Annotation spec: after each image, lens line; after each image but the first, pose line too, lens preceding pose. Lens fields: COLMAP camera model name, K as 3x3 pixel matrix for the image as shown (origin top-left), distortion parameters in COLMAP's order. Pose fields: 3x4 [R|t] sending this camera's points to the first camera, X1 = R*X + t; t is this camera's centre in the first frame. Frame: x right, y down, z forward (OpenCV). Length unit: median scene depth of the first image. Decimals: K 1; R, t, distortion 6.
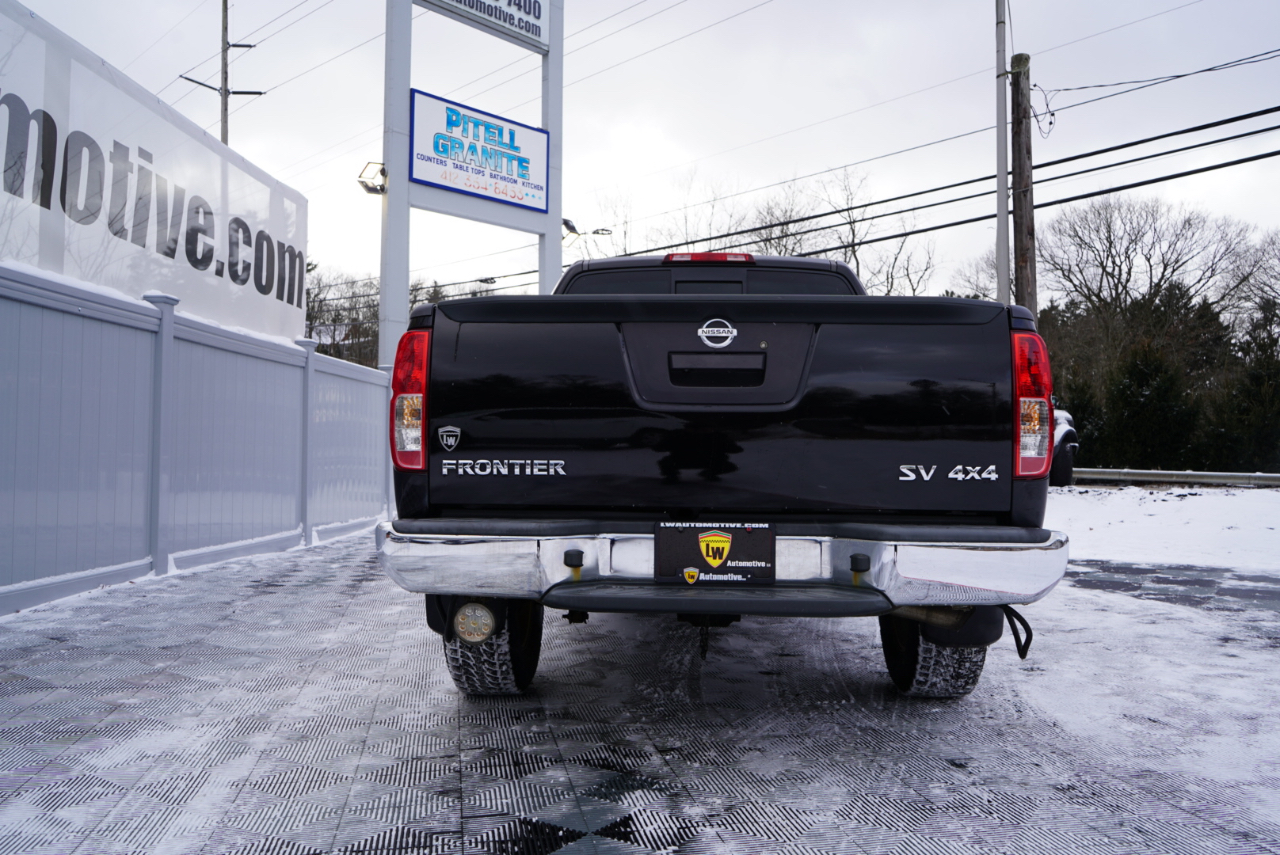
lens RADIAL K [[1029.0, 0, 635.4], [0, 1029.0, 425.0], [0, 0, 1]] dist [-0.022078, 0.026084]
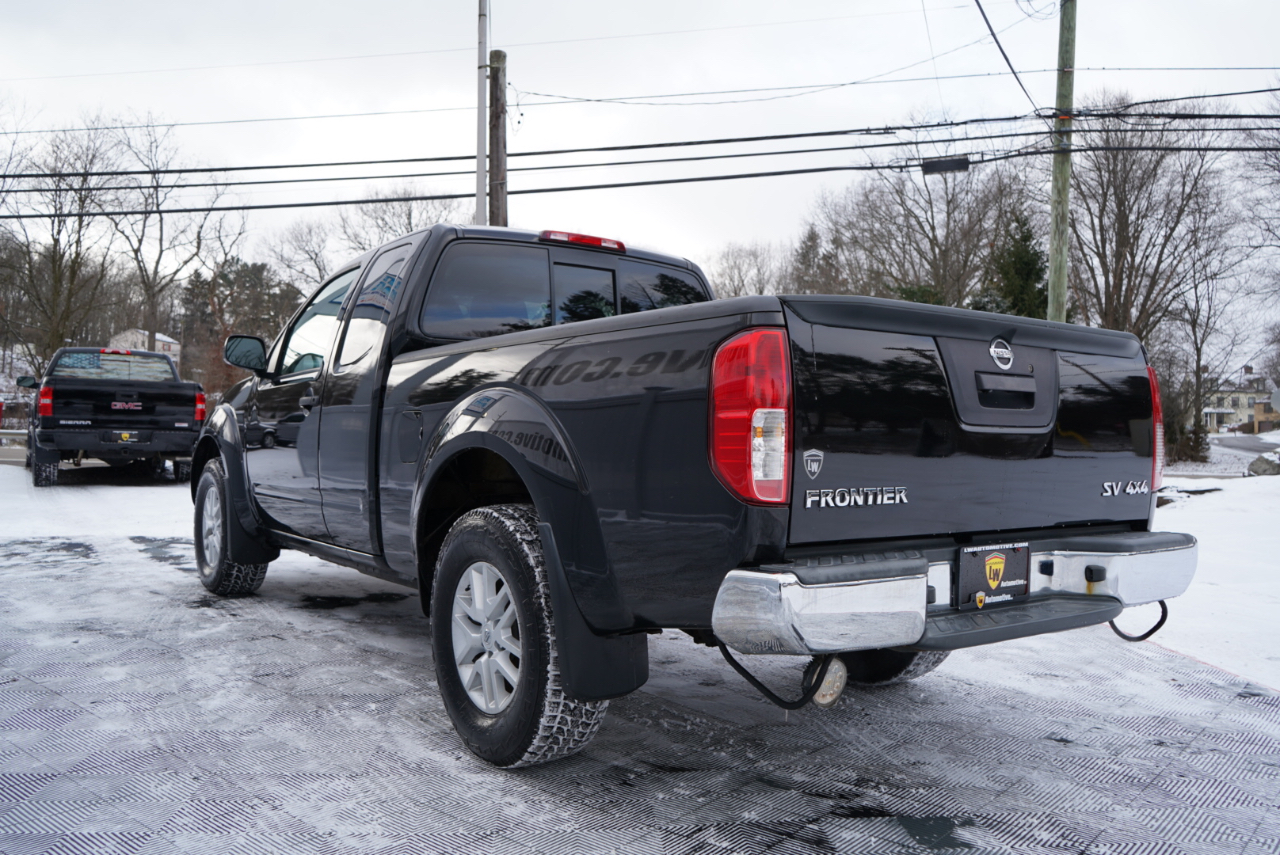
lens RADIAL K [[1029.0, 0, 637.5], [0, 1029.0, 425.1], [0, 0, 1]] dist [-0.022078, 0.026084]
pose [[0.773318, 0.006997, 0.633980, -0.342986], [-0.025087, 0.999494, 0.019571, -0.013047], [-0.633522, -0.031039, 0.773102, 0.190025]]
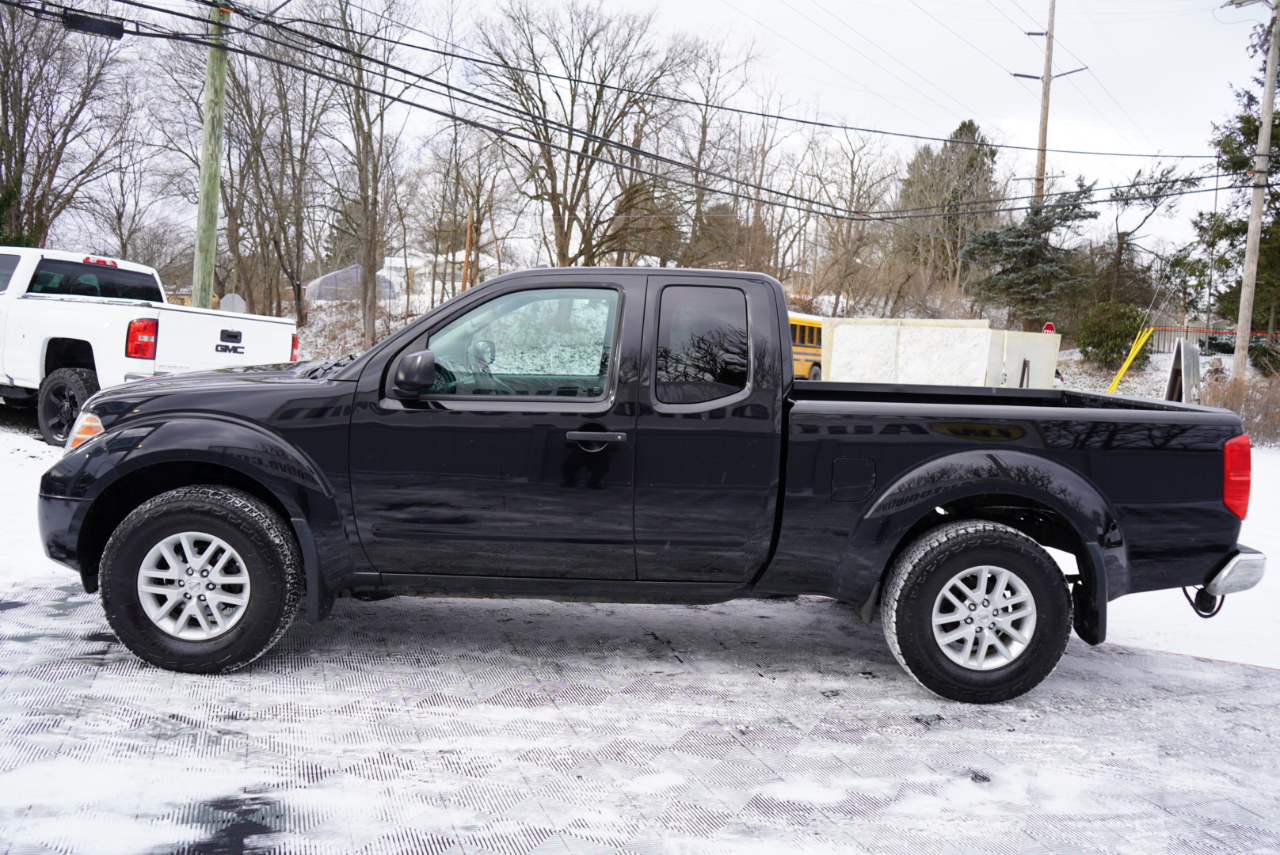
lens RADIAL K [[1029.0, 0, 623.8], [0, 1029.0, 421.5], [0, 0, 1]] dist [-0.022078, 0.026084]
pose [[-0.156808, -0.083203, 0.984118, -0.407464], [-0.080106, 0.994234, 0.071294, -0.064458], [-0.984375, -0.067654, -0.162569, 0.911654]]
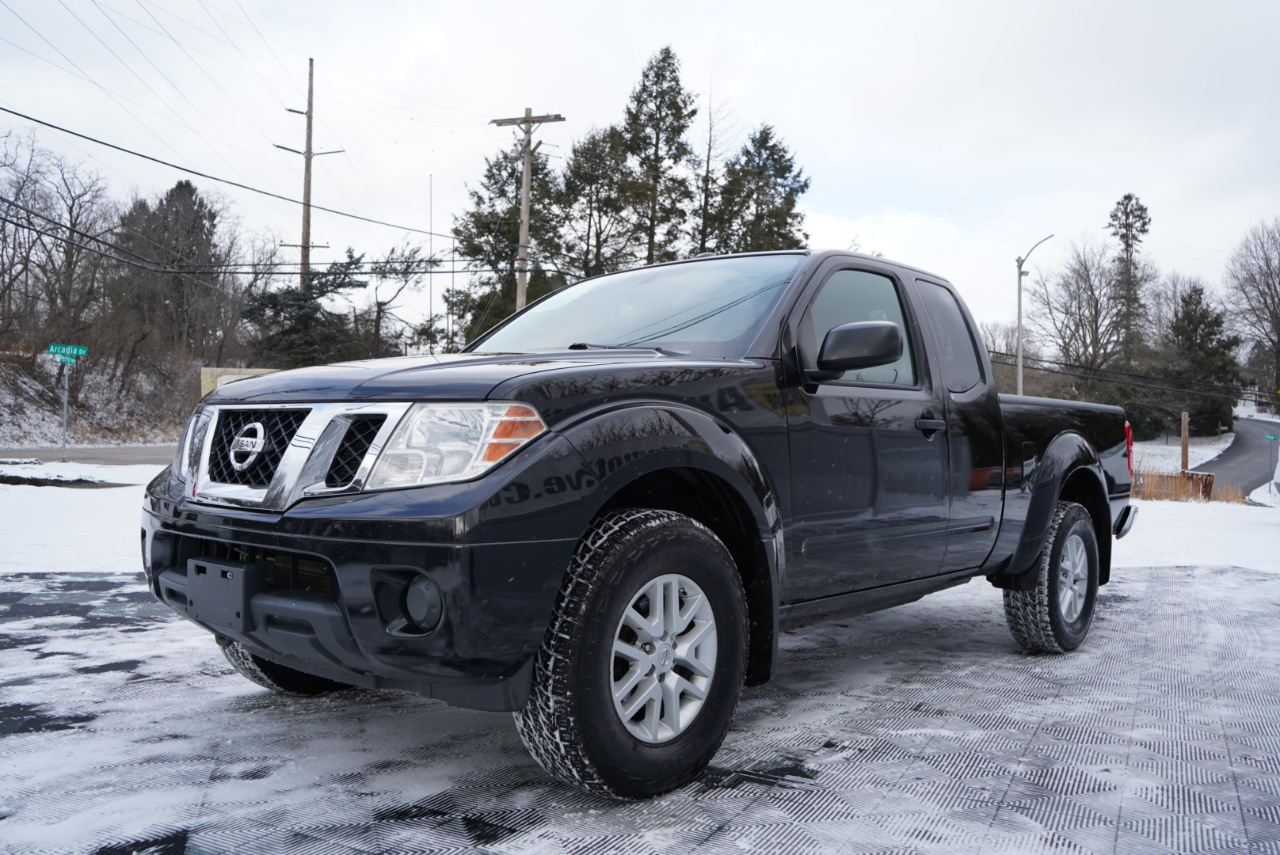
lens RADIAL K [[1029.0, 0, 635.4], [0, 1029.0, 423.9], [0, 0, 1]] dist [-0.022078, 0.026084]
pose [[-0.784429, -0.015672, 0.620021, -0.314949], [-0.051433, 0.997881, -0.039848, 0.017462], [-0.618083, -0.063148, -0.783573, 1.399107]]
